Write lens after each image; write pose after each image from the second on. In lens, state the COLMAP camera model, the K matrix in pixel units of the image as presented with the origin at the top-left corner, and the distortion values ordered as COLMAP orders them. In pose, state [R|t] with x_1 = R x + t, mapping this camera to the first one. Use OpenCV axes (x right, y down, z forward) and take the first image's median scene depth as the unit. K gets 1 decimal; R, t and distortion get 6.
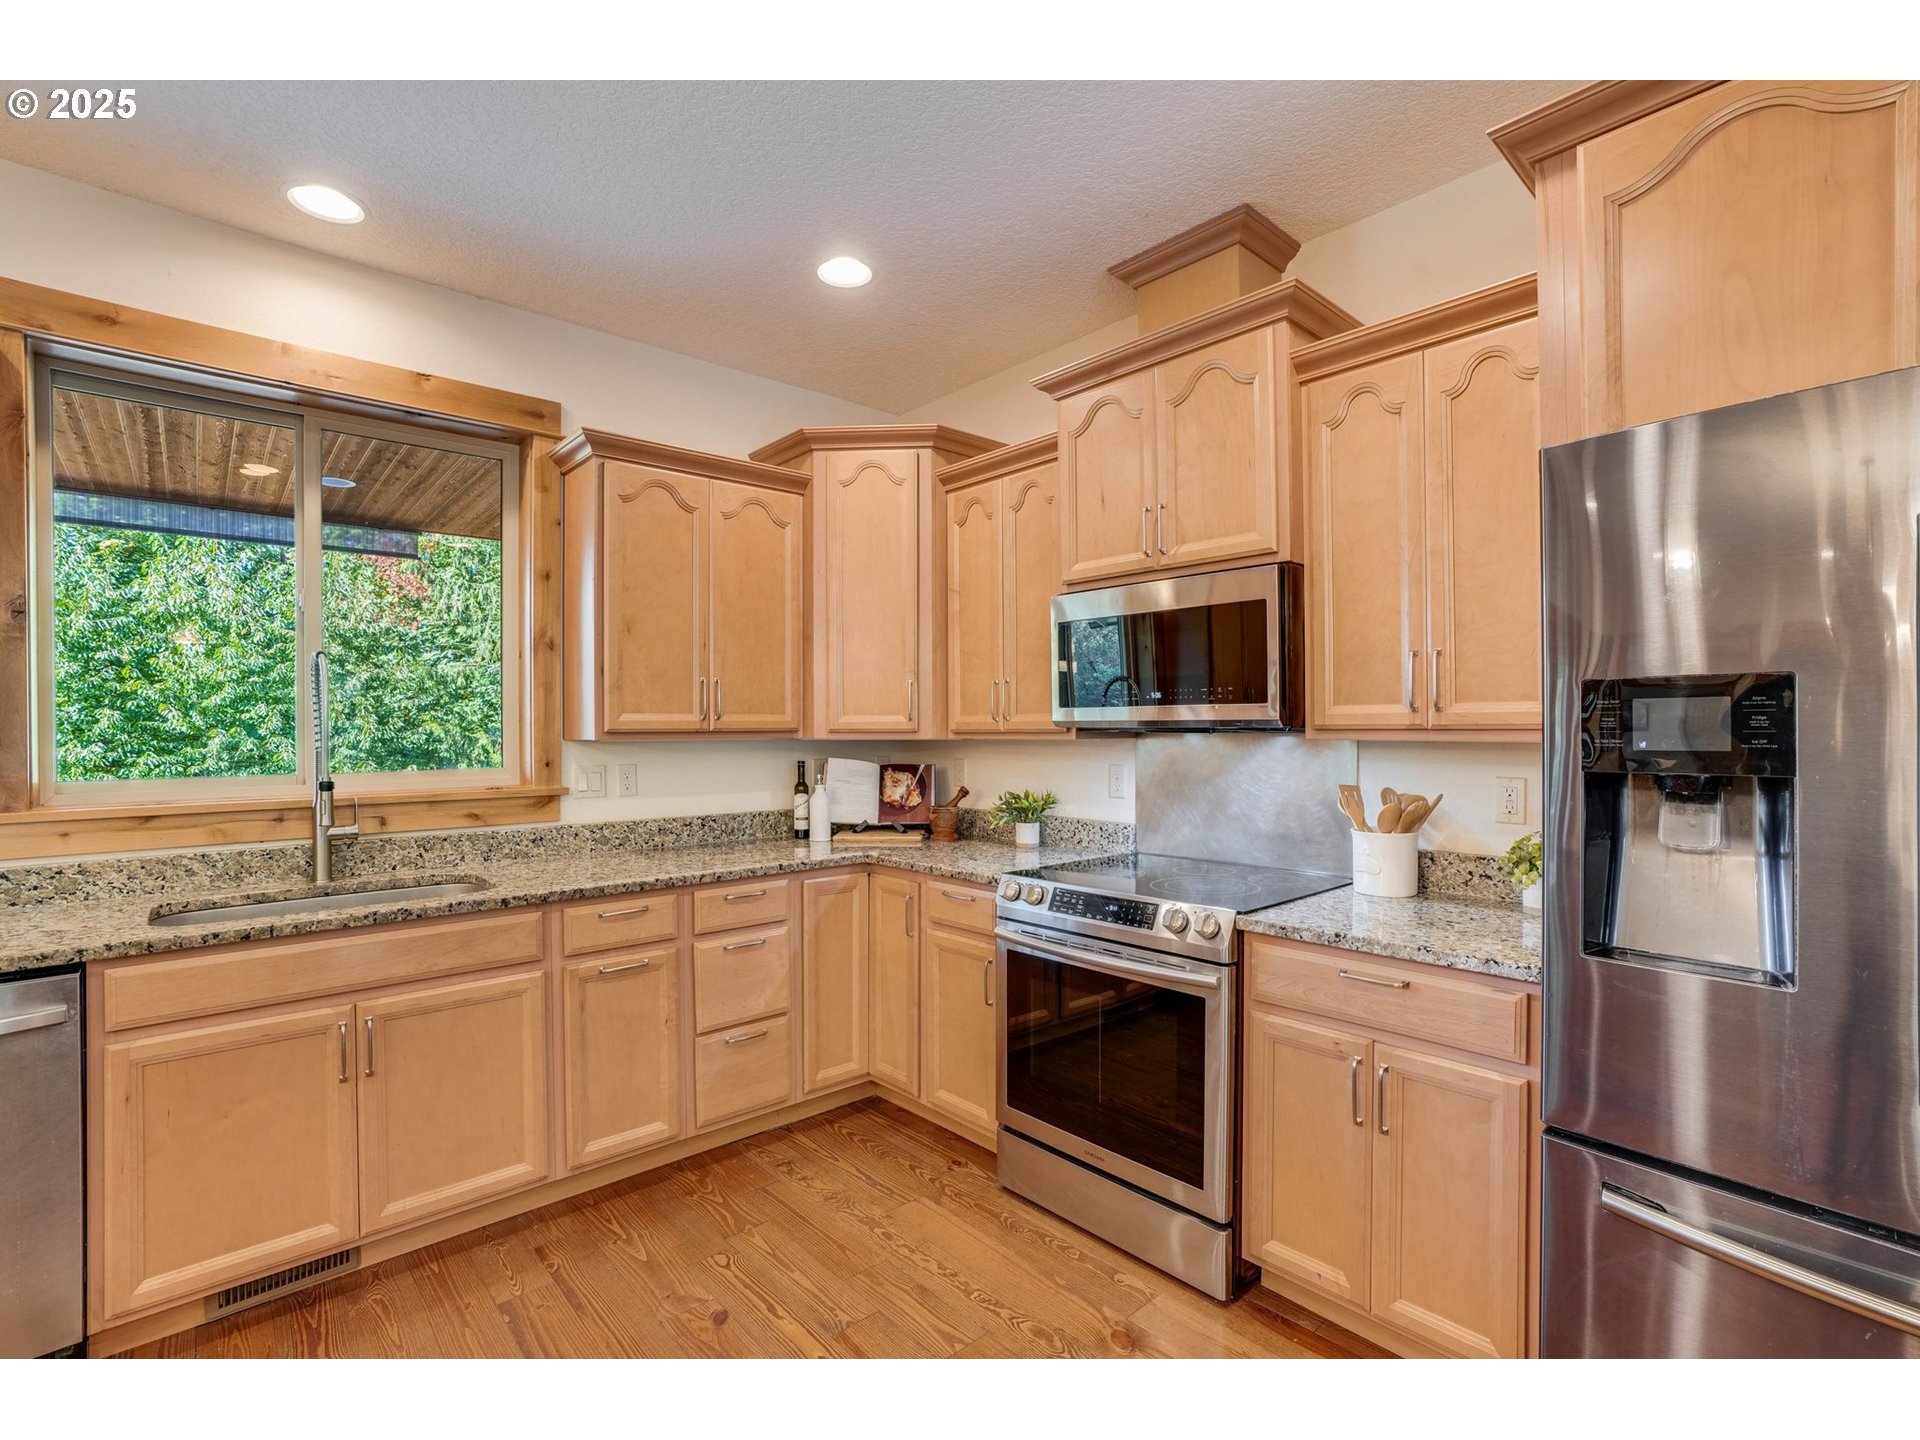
lens RADIAL K [[880.5, 0, 964.9], [0, 880.5, 733.9], [0, 0, 1]] dist [-0.034547, 0.008595]
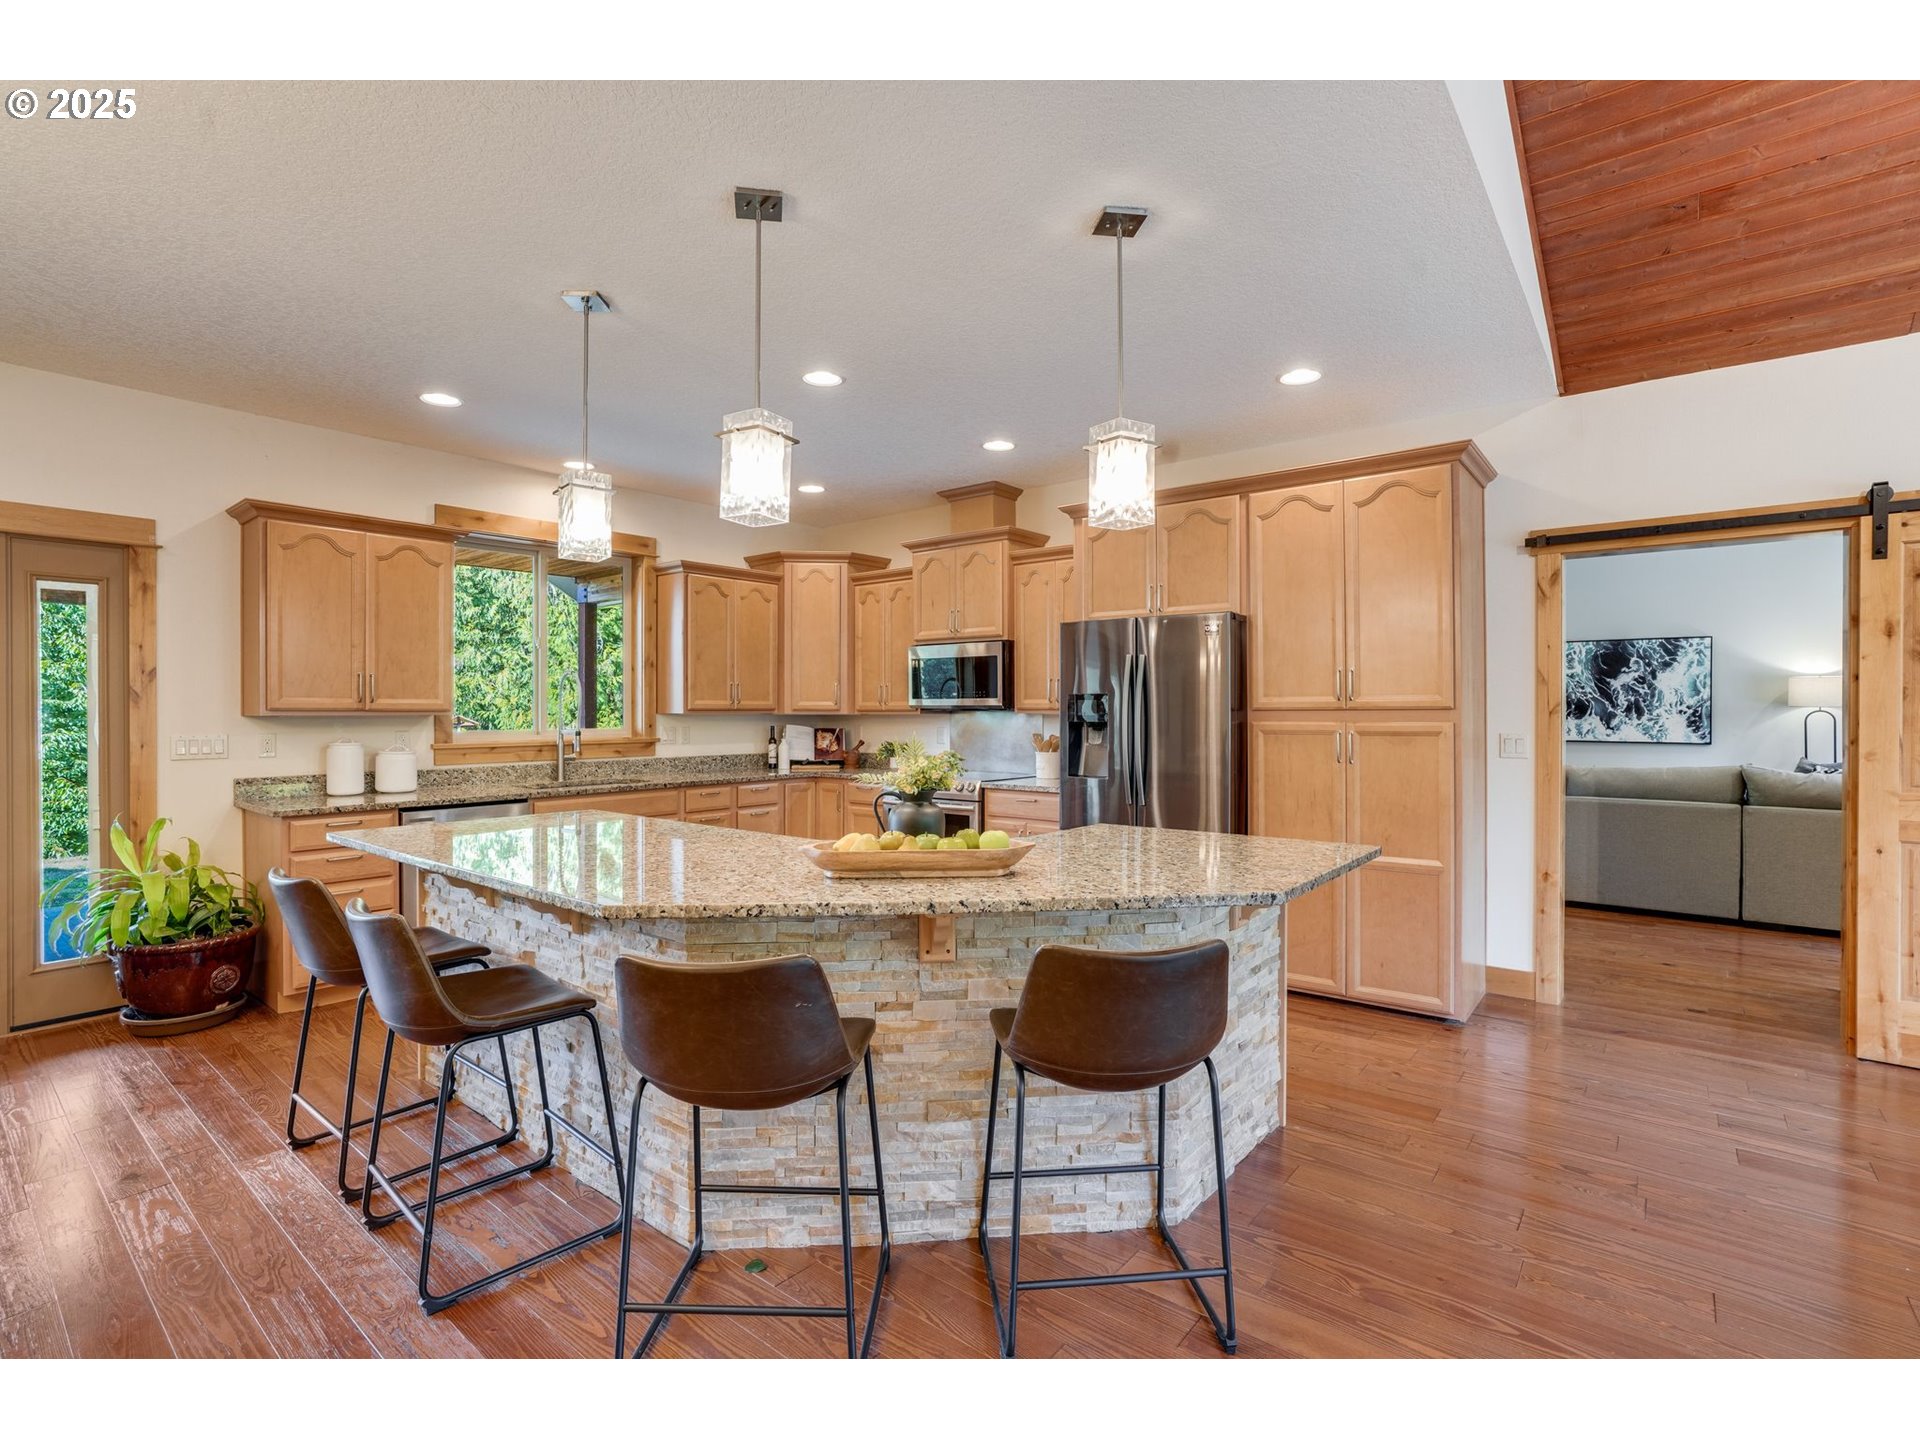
lens RADIAL K [[880.5, 0, 950.9], [0, 880.5, 718.6], [0, 0, 1]] dist [-0.034547, 0.008595]
pose [[0.989237, 0.003663, 0.146273, -0.101634], [-0.003922, 0.999991, 0.001482, 0.012619], [-0.146266, -0.002040, 0.989243, -1.012891]]
